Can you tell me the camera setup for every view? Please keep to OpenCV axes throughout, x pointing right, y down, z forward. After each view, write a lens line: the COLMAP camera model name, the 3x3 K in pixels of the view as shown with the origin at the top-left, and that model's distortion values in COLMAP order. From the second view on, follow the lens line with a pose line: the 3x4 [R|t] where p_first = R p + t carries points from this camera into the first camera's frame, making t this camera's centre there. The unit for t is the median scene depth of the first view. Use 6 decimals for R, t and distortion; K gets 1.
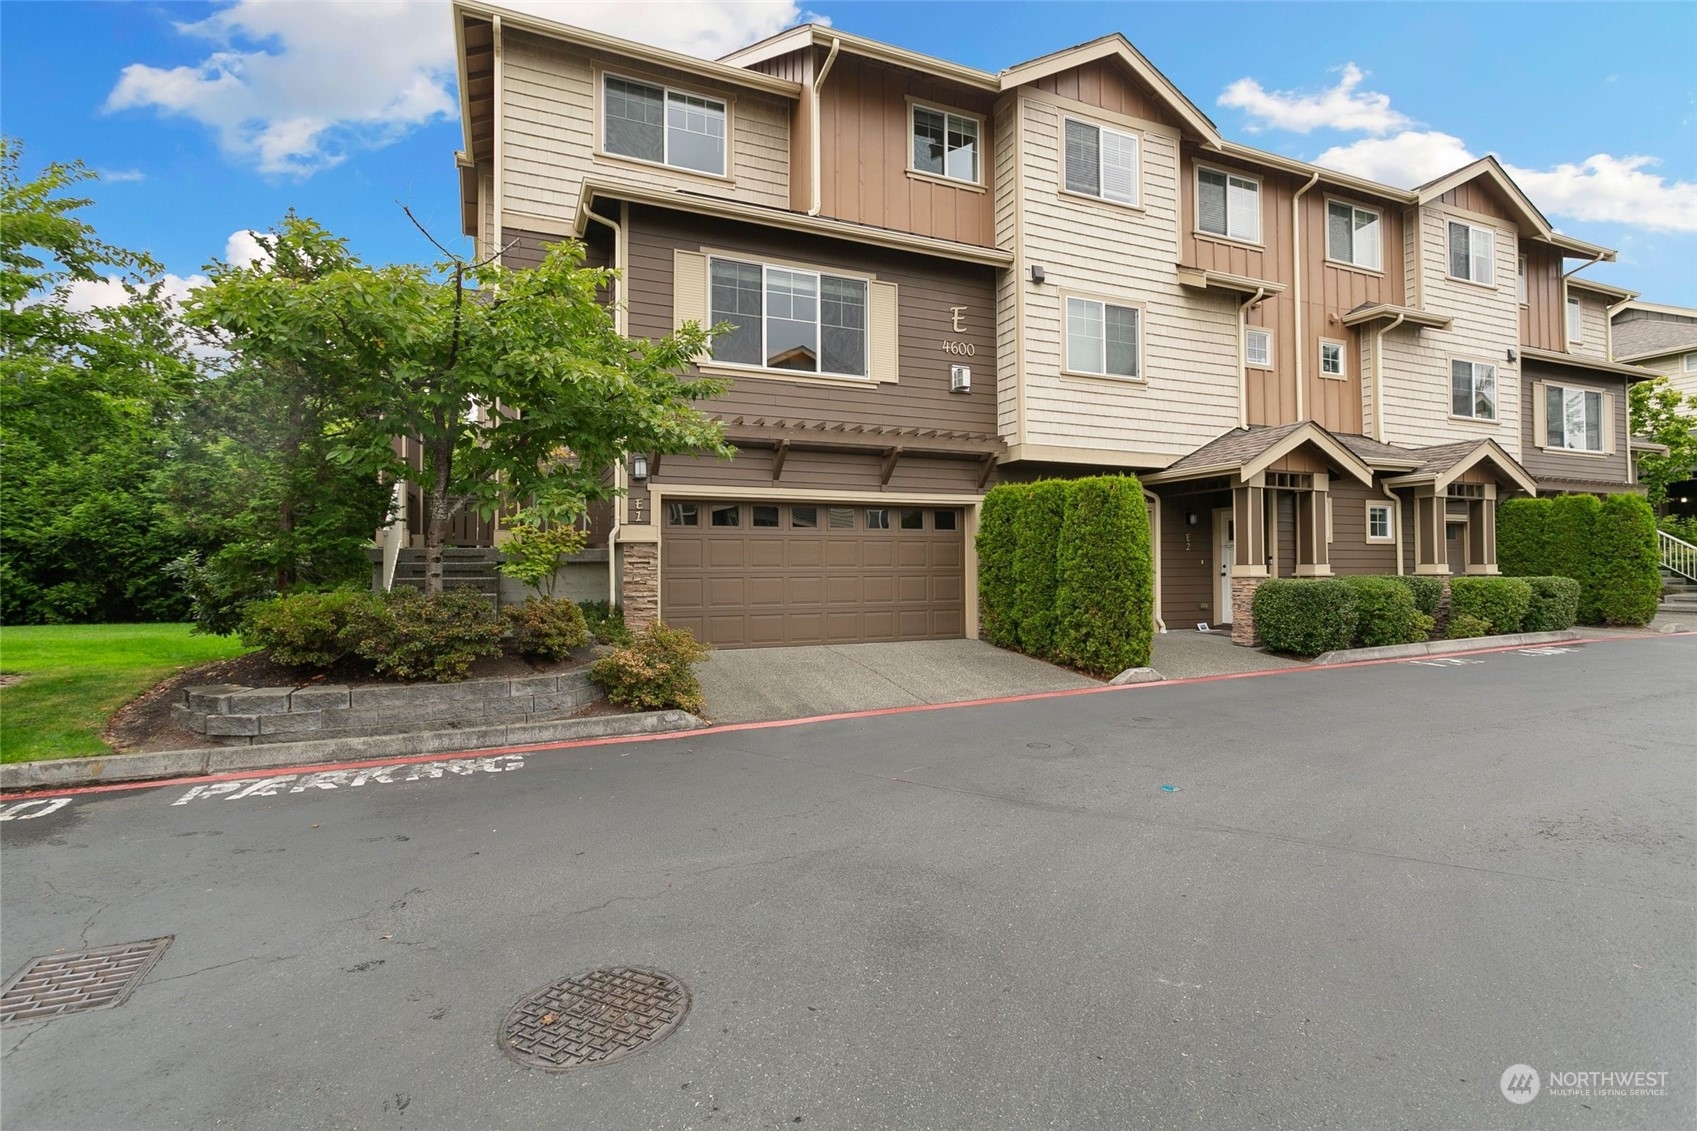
lens RADIAL K [[806.4, 0, 839.3], [0, 806.4, 548.1], [0, 0, 1]] dist [0.007116, 0.000280]
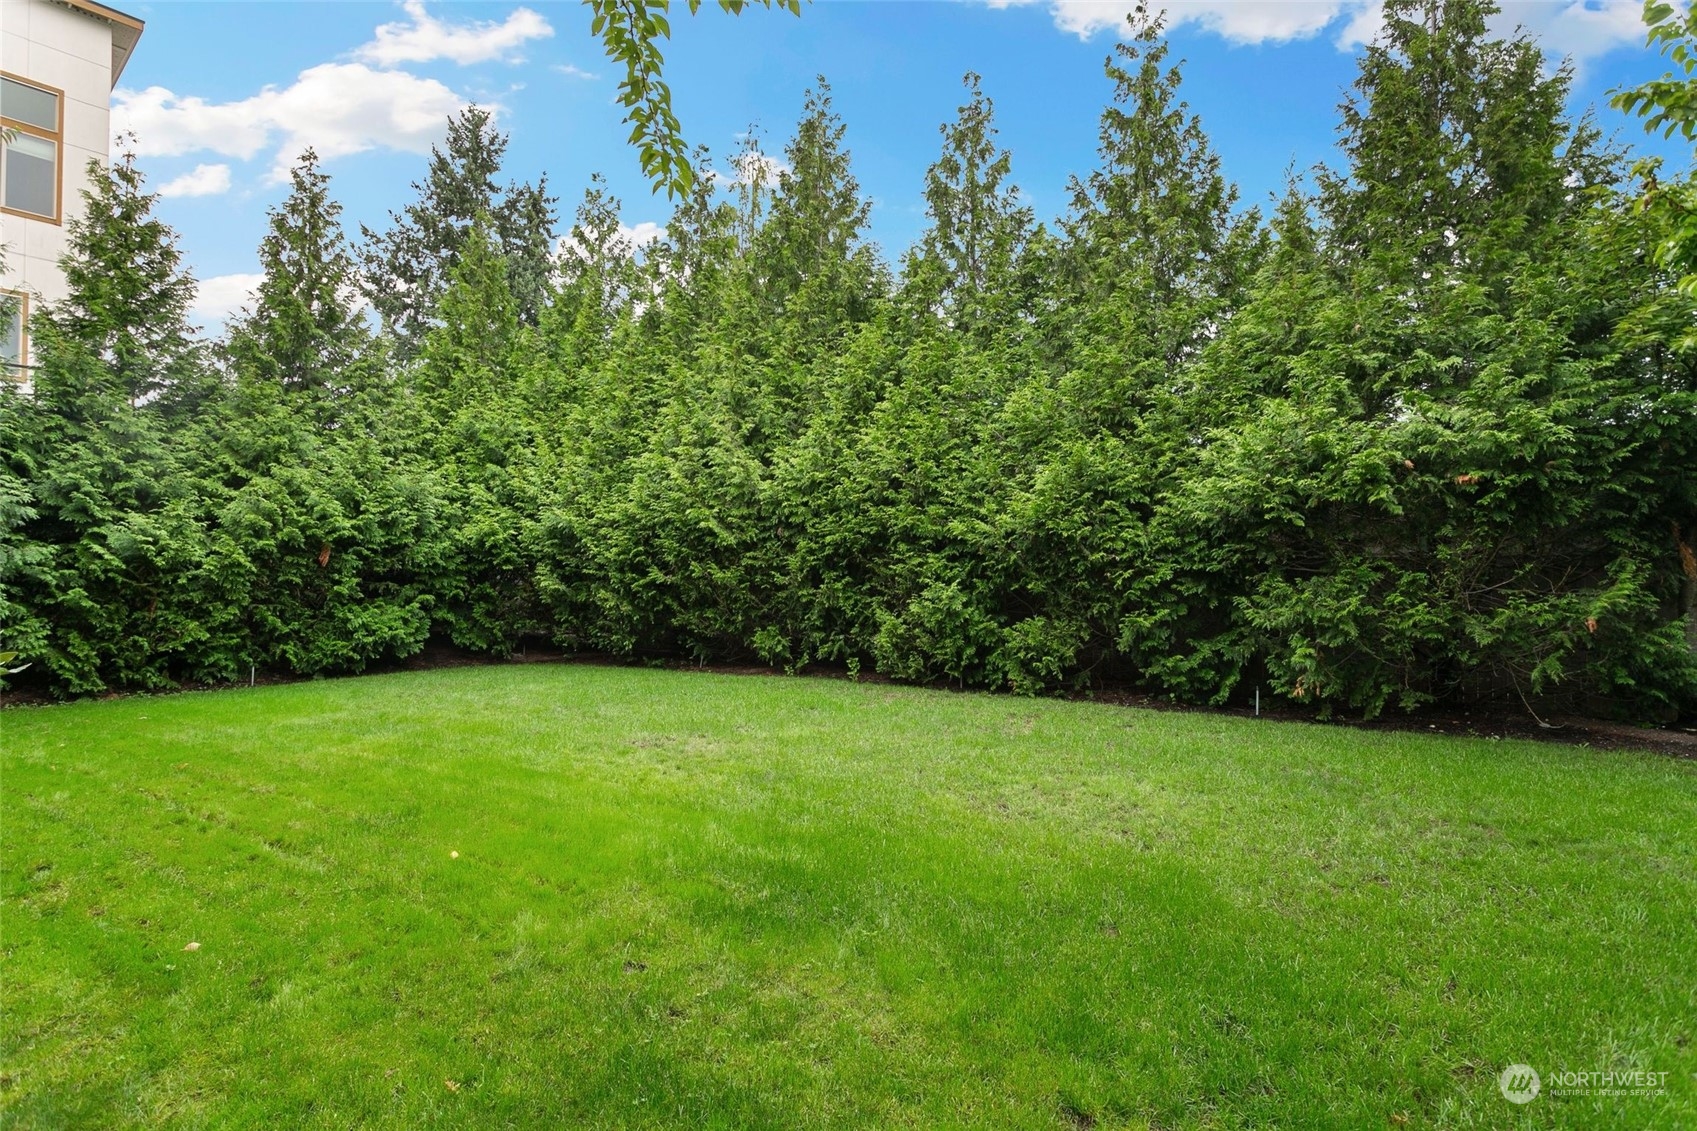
lens RADIAL K [[896.5, 0, 851.4], [0, 896.5, 564.1], [0, 0, 1]] dist [-0.005099, 0.004703]
pose [[0.519527, -0.005573, -0.854436, -0.749222], [0.026030, 0.999618, 0.009307, -0.001767], [0.854058, -0.027077, 0.519473, 0.870173]]
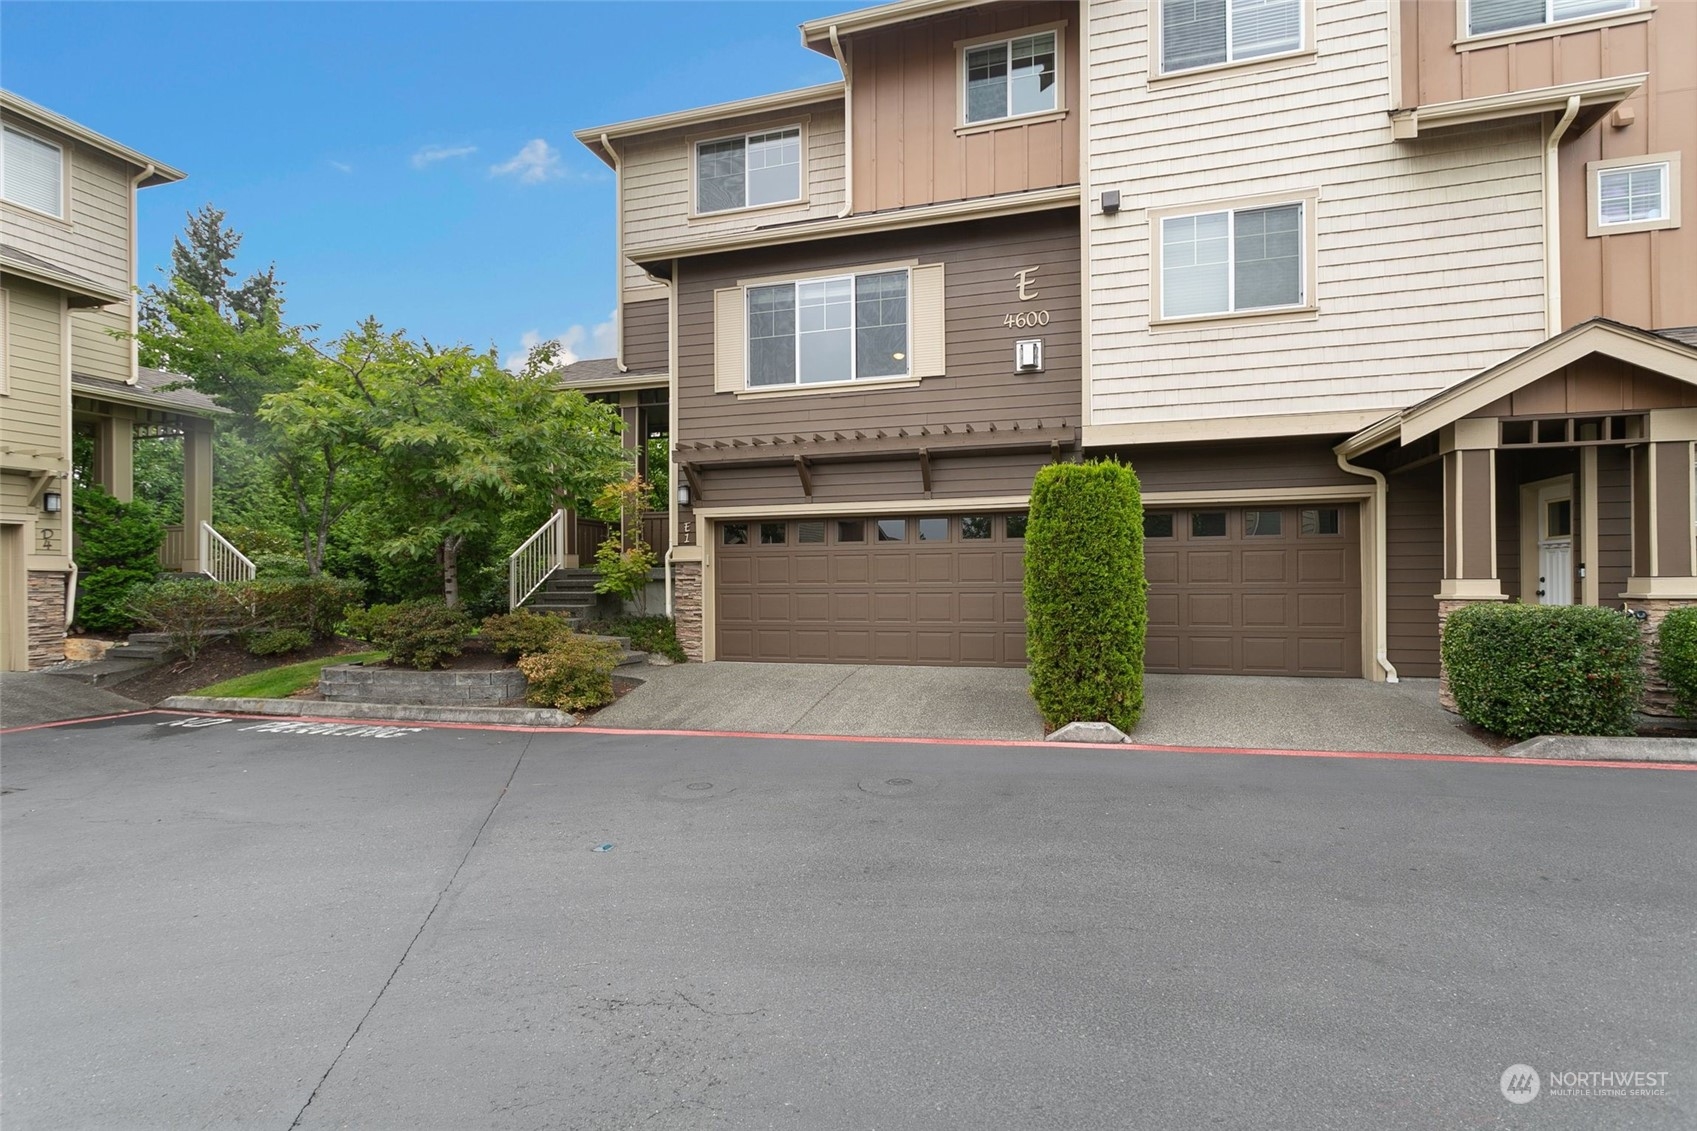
lens RADIAL K [[806.4, 0, 826.9], [0, 806.4, 572.4], [0, 0, 1]] dist [0.007116, 0.000280]
pose [[0.766673, -0.008226, -0.641986, 0.527382], [0.019913, 0.999742, 0.010971, -0.000561], [0.641729, -0.021195, 0.766638, 0.228036]]
